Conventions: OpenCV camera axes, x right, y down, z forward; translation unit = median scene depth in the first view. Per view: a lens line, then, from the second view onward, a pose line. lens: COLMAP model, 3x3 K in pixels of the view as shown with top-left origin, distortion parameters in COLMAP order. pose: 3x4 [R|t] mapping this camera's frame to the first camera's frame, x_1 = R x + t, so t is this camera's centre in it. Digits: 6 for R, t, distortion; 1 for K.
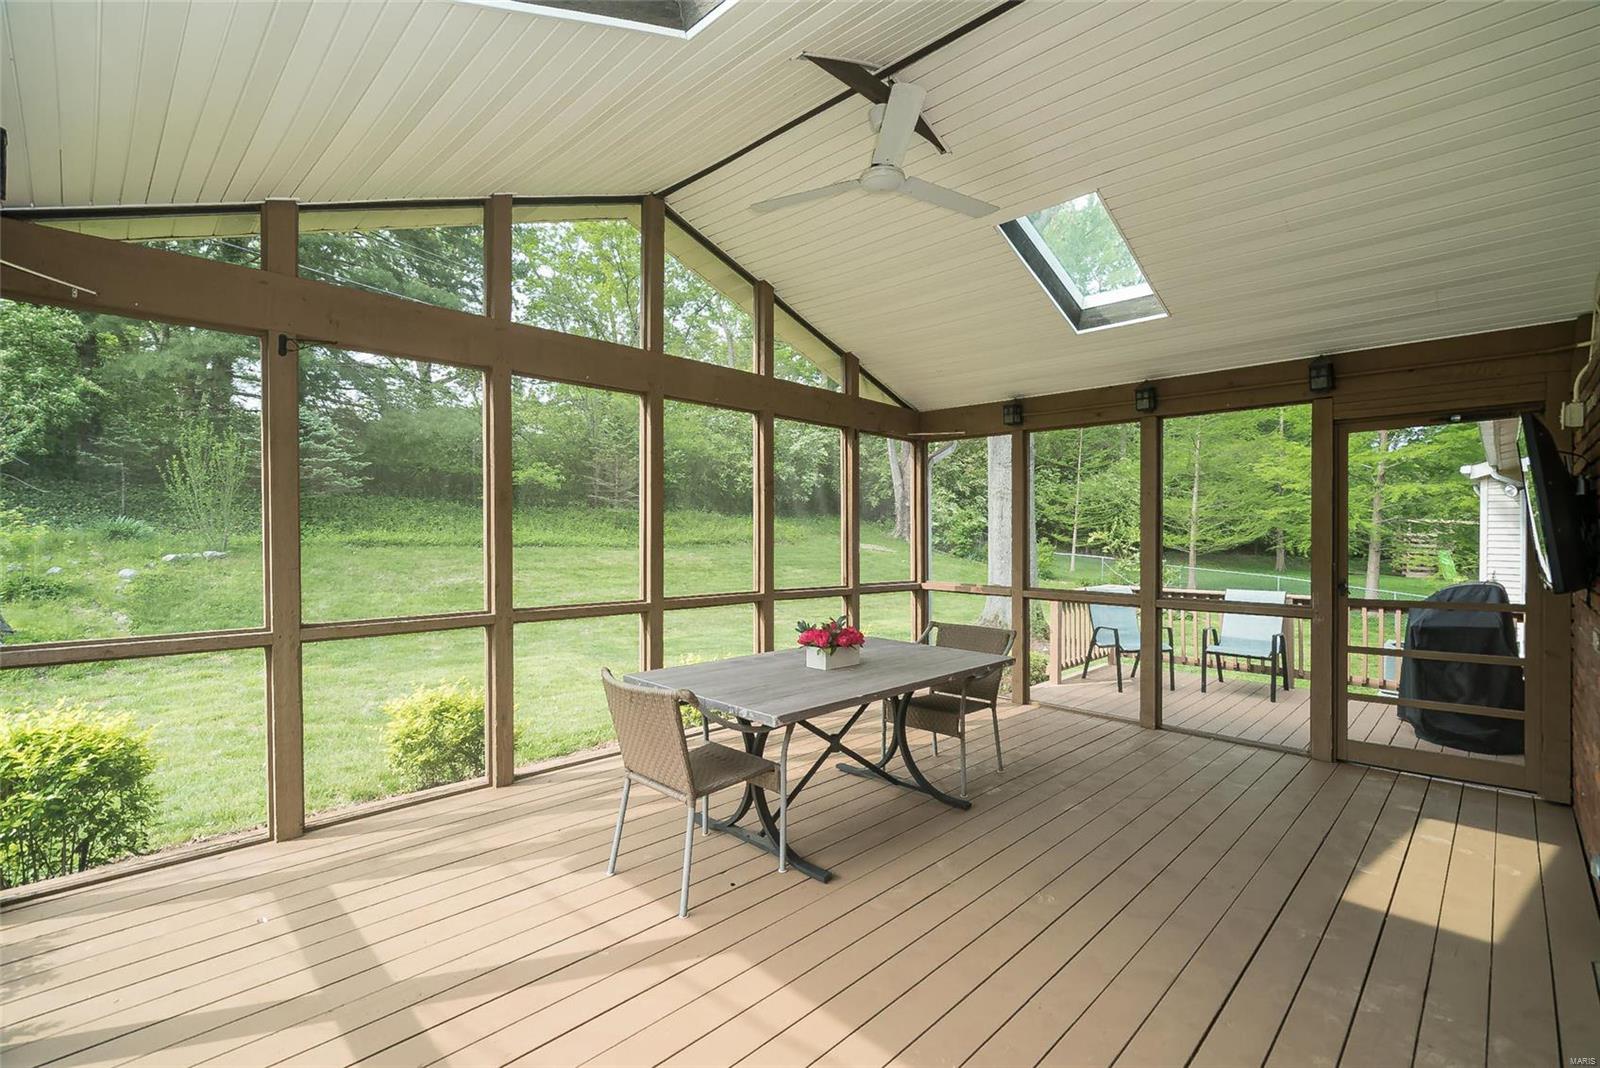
lens RADIAL K [[718.5, 0, 800.0], [0, 718.5, 534.0], [0, 0, 1]] dist [0.000362, -0.000016]
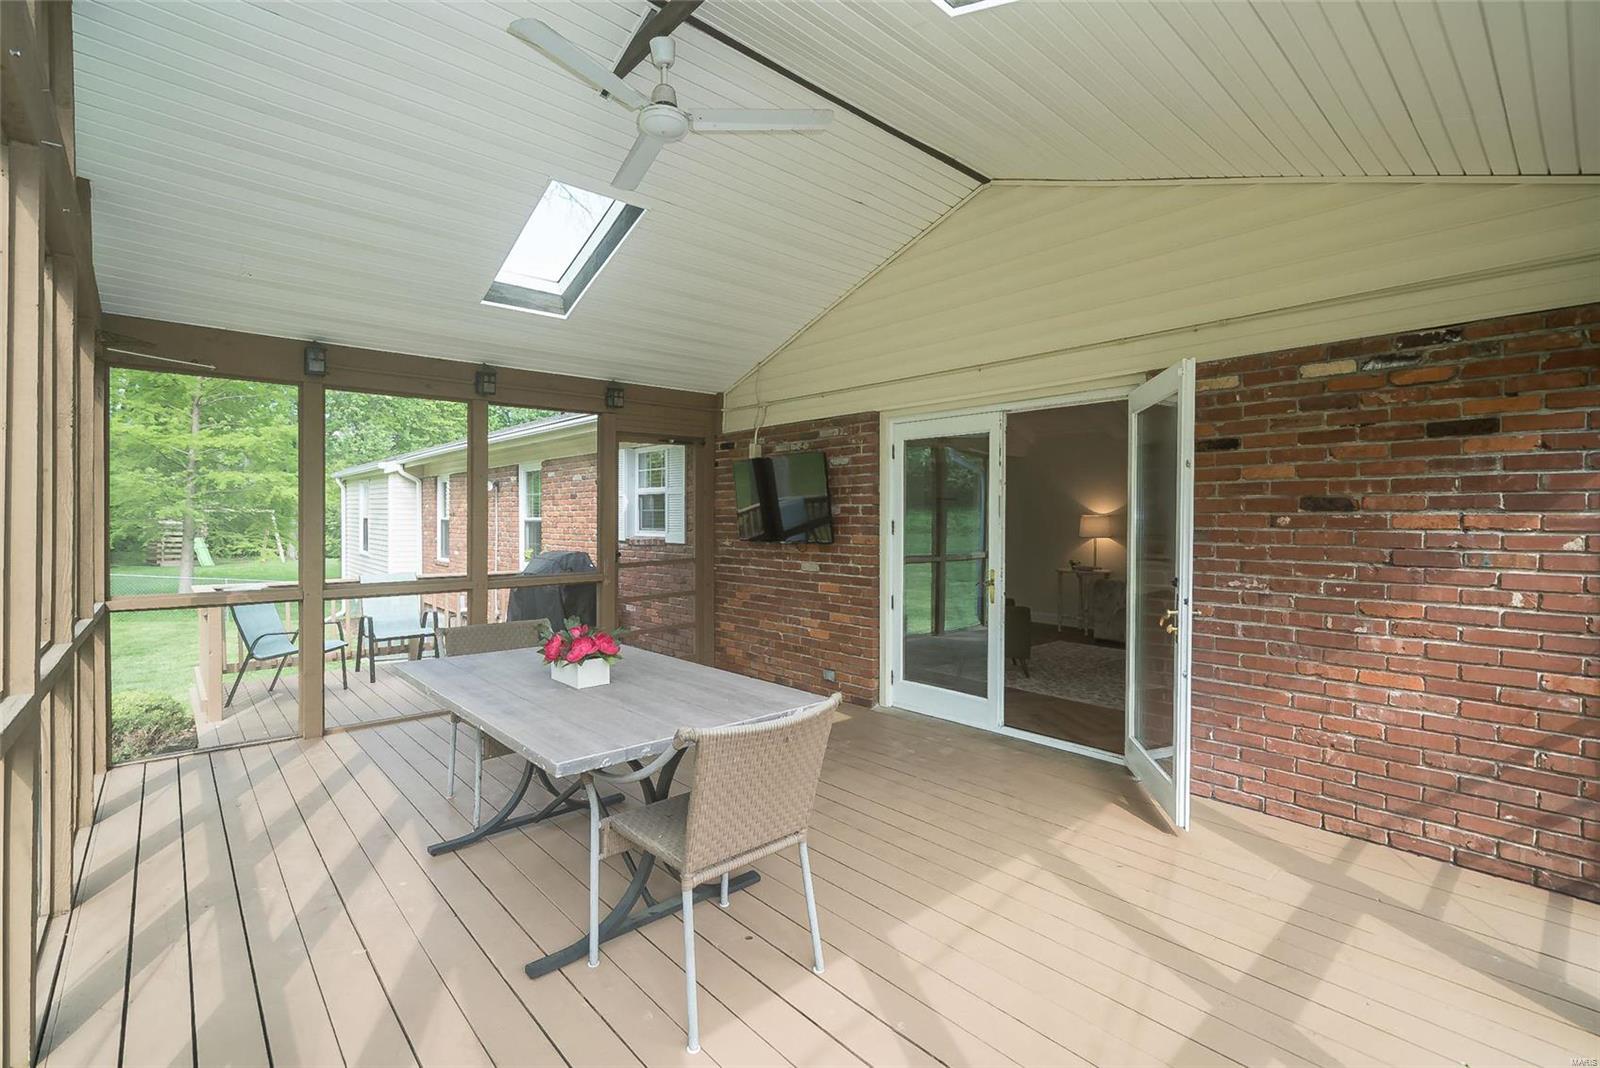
lens RADIAL K [[718.5, 0, 800.0], [0, 718.5, 534.0], [0, 0, 1]] dist [0.000362, -0.000016]
pose [[0.063044, -0.020263, 0.997805, -0.452828], [0.008916, 0.999765, 0.019740, 0.008899], [-0.997971, 0.007652, 0.063210, 0.449091]]
